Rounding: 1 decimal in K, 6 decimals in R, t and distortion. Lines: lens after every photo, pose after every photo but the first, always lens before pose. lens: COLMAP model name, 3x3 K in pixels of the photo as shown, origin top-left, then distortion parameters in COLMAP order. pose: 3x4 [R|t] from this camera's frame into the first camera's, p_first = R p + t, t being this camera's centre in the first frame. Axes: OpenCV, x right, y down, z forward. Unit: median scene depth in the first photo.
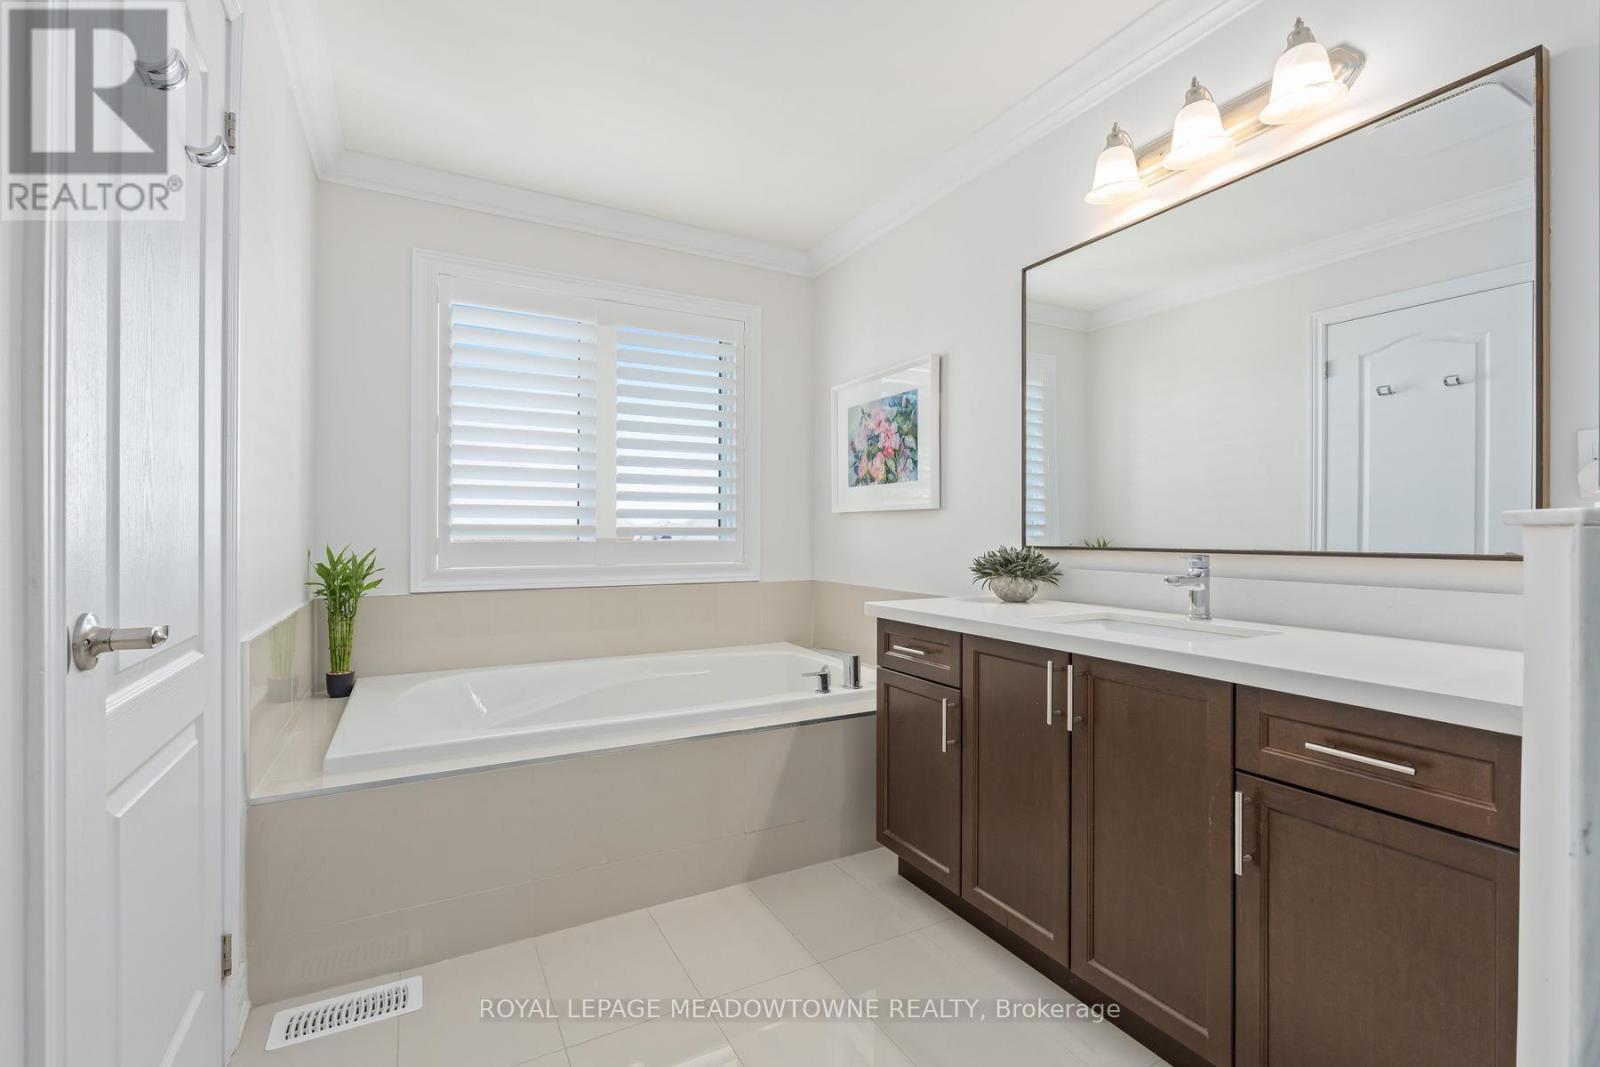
lens RADIAL K [[717.0, 0, 803.3], [0, 717.0, 522.5], [0, 0, 1]] dist [-0.000113, -0.000046]
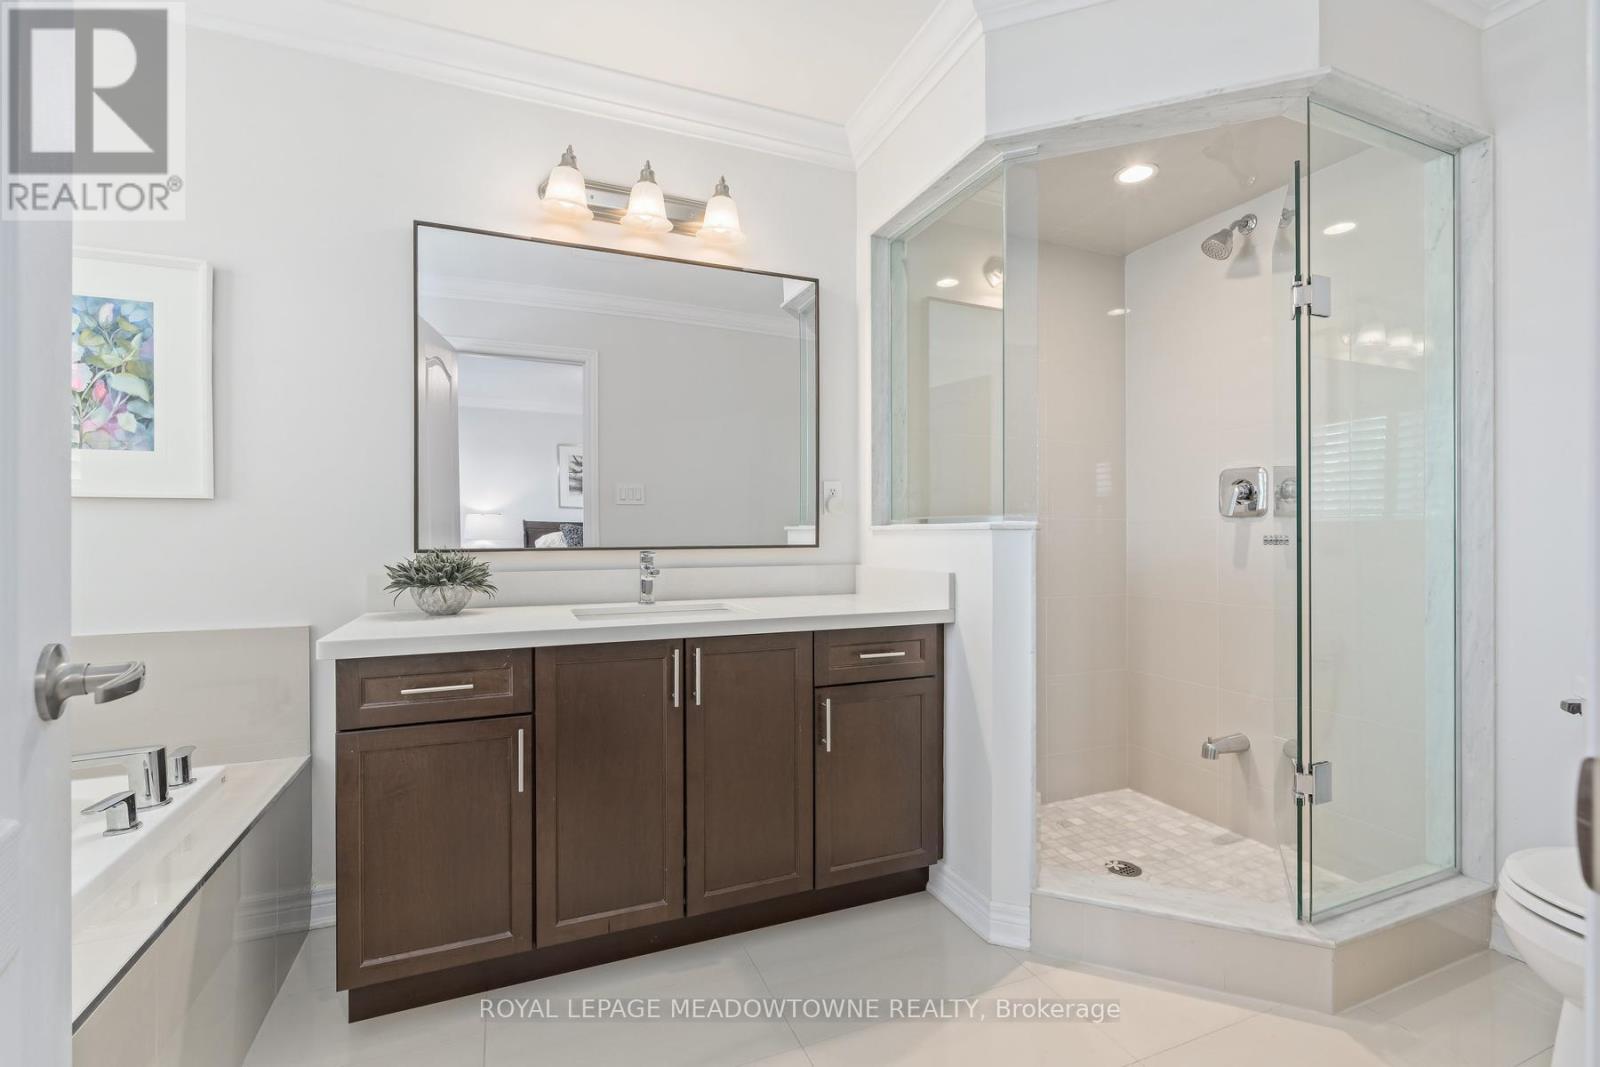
lens RADIAL K [[717.0, 0, 803.3], [0, 717.0, 522.5], [0, 0, 1]] dist [-0.000113, -0.000046]
pose [[0.097776, 0.007954, 0.995177, -0.516998], [-0.010626, 0.999919, -0.006947, 0.001927], [-0.995152, -0.009895, 0.097852, 0.488582]]
